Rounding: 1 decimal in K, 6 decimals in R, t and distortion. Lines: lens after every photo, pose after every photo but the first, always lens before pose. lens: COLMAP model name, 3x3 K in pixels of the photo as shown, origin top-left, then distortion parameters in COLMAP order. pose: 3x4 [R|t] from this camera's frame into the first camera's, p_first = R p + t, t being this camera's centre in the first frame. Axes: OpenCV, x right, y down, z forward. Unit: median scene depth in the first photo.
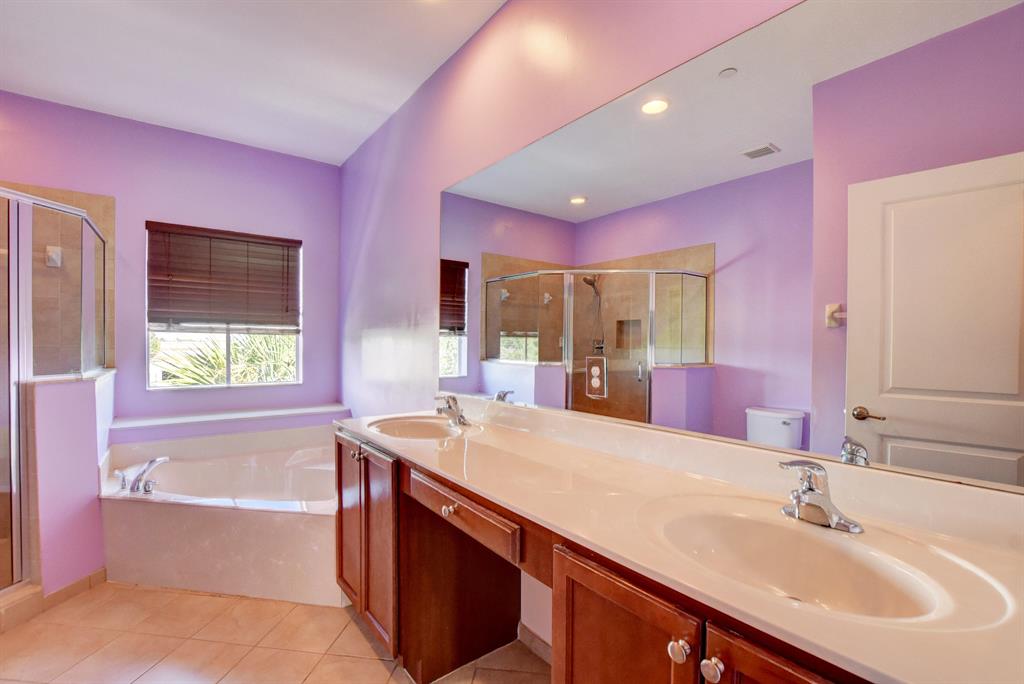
lens RADIAL K [[454.8, 0, 507.9], [0, 454.8, 348.7], [0, 0, 1]] dist [-0.034124, 0.006679]
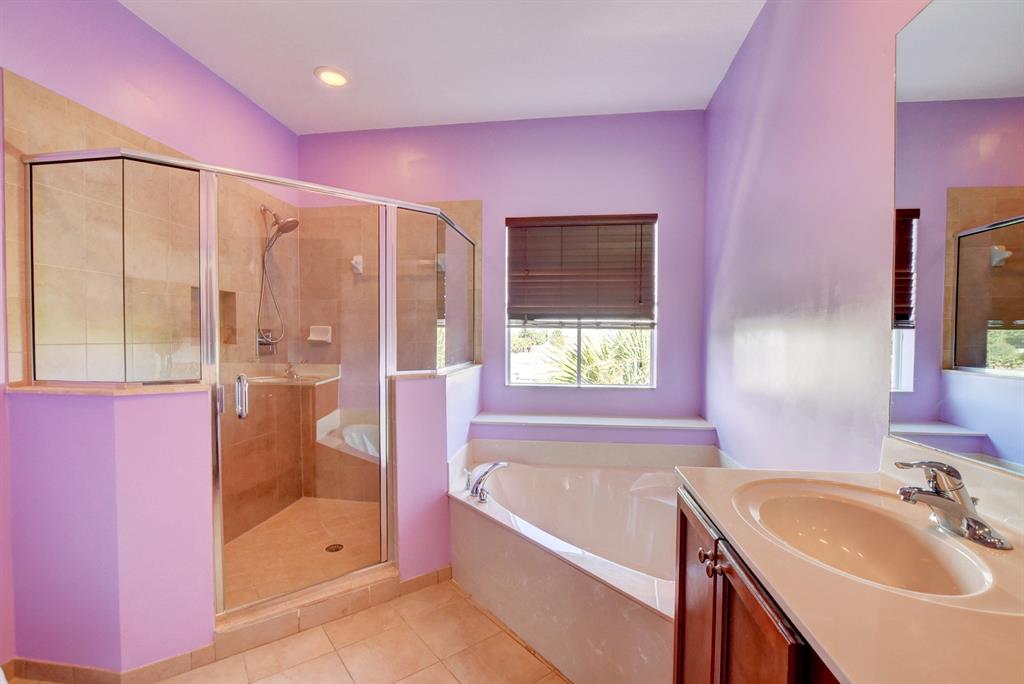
lens RADIAL K [[454.8, 0, 507.9], [0, 454.8, 348.7], [0, 0, 1]] dist [-0.034124, 0.006679]
pose [[0.707525, 0.015044, -0.706528, -0.072250], [-0.008960, 0.999884, 0.012317, -0.003851], [0.706631, -0.002384, 0.707578, 0.246793]]
